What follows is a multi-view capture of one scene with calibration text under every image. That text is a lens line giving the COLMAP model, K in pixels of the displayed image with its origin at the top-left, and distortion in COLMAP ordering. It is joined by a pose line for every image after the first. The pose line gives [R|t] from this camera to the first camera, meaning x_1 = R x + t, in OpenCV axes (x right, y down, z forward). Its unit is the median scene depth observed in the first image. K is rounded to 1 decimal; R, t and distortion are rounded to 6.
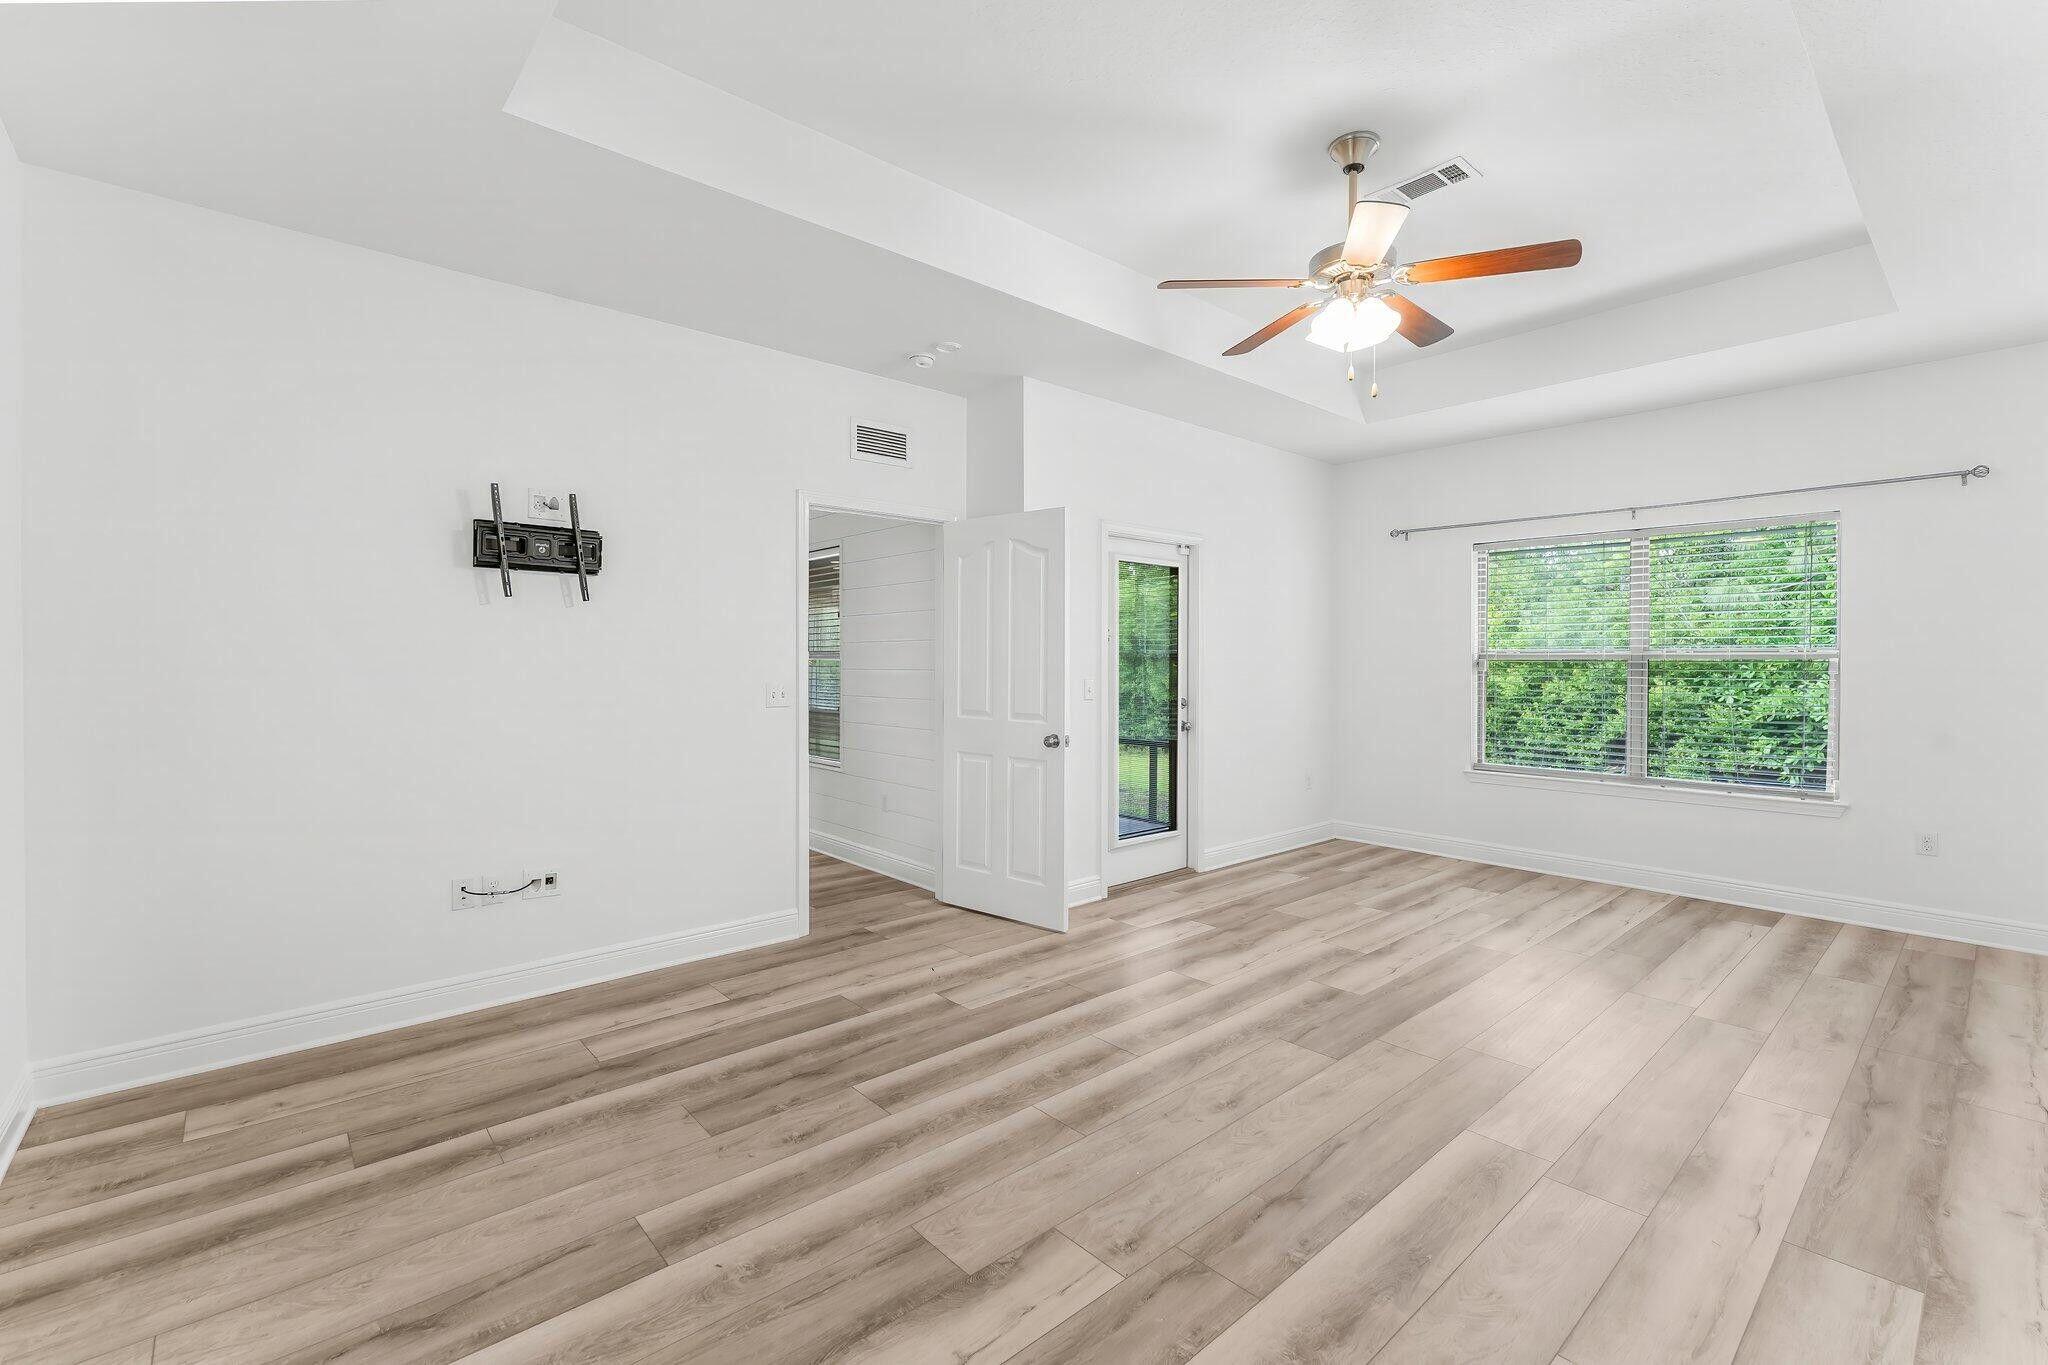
lens RADIAL K [[884.1, 0, 1031.0], [0, 884.1, 666.3], [0, 0, 1]] dist [-0.001108, -0.000065]
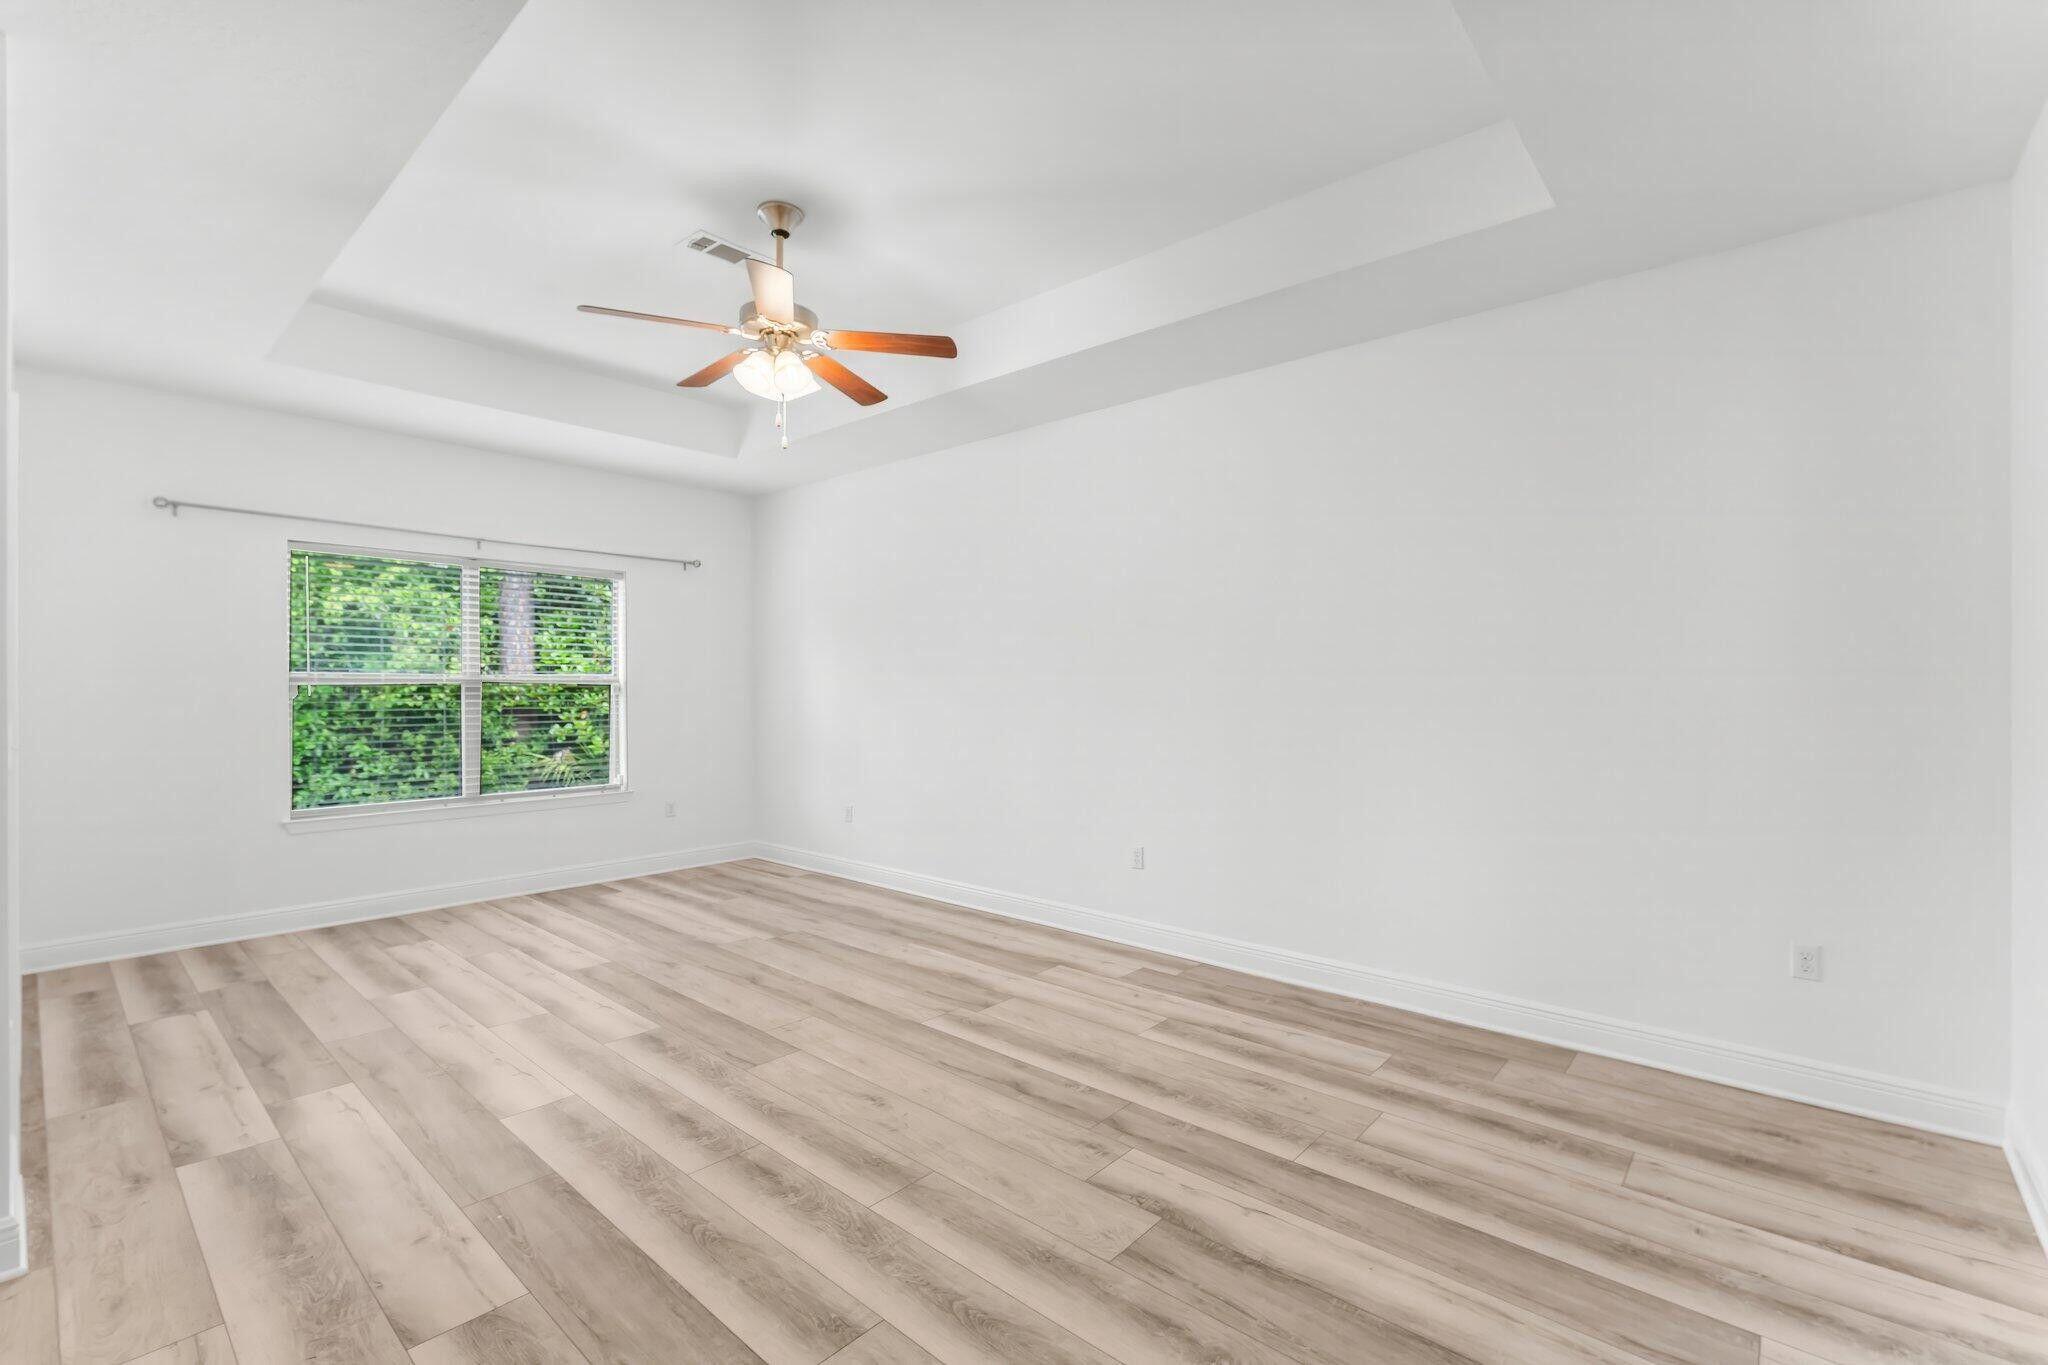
lens RADIAL K [[889.2, 0, 1027.5], [0, 889.2, 686.7], [0, 0, 1]] dist [-0.001241, -0.000055]
pose [[-0.122314, -0.003605, 0.992485, -0.764910], [0.005239, 0.999977, 0.004278, -0.008132], [-0.992478, 0.005722, -0.122292, 0.836619]]
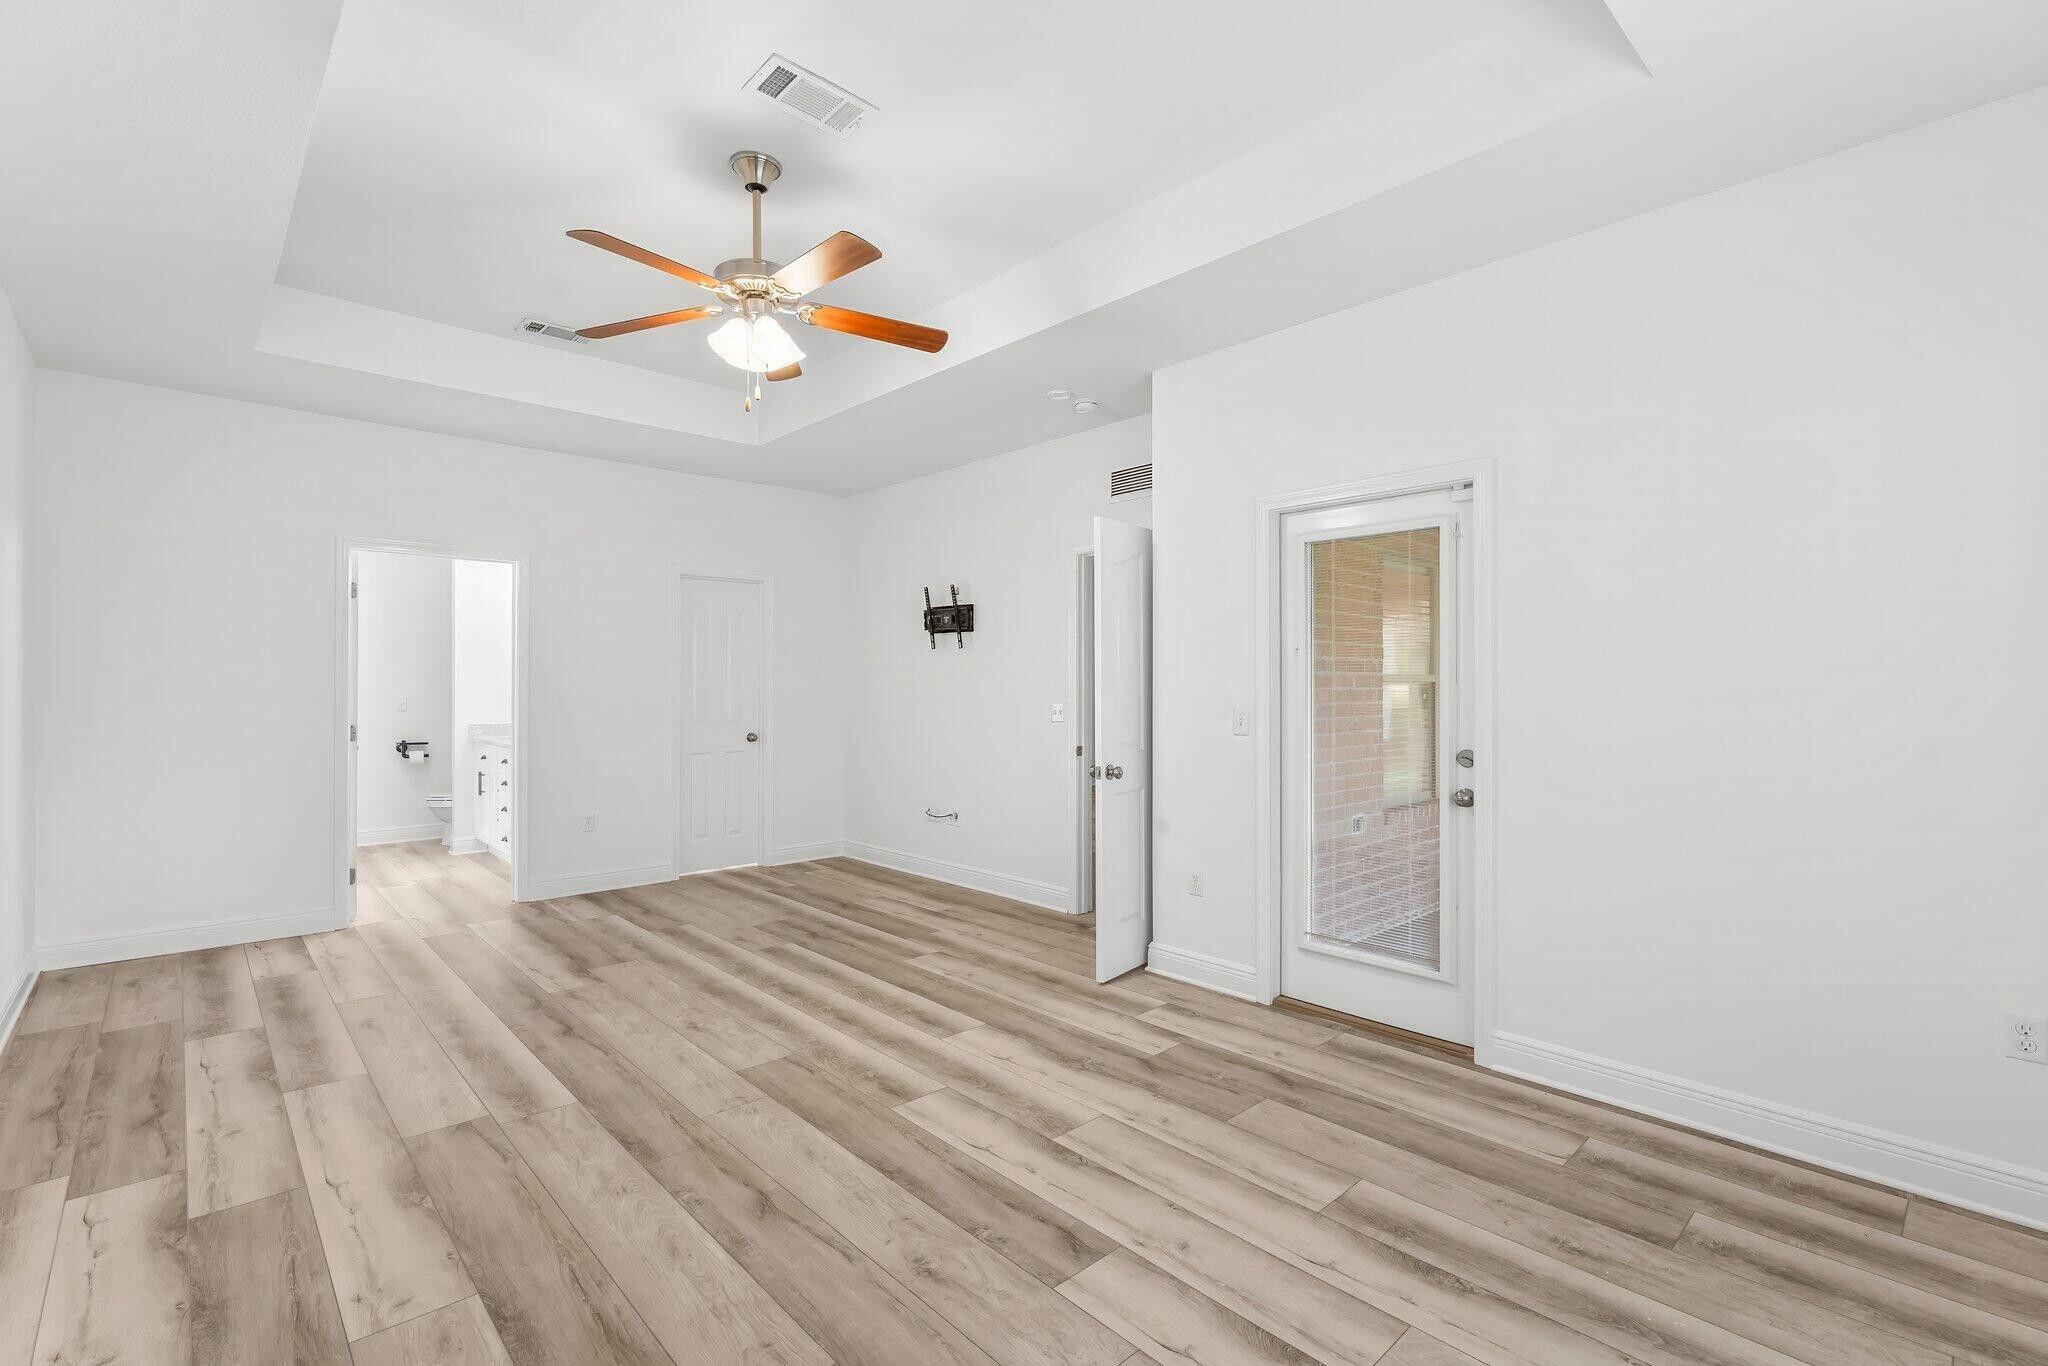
lens RADIAL K [[915.8, 0, 1028.1], [0, 915.8, 678.7], [0, 0, 1]] dist [0.001816, -0.000257]
pose [[0.021289, -0.008211, -0.999740, 1.398381], [-0.005971, 0.999947, -0.008340, -0.005147], [0.999756, 0.006147, 0.021238, 1.289775]]
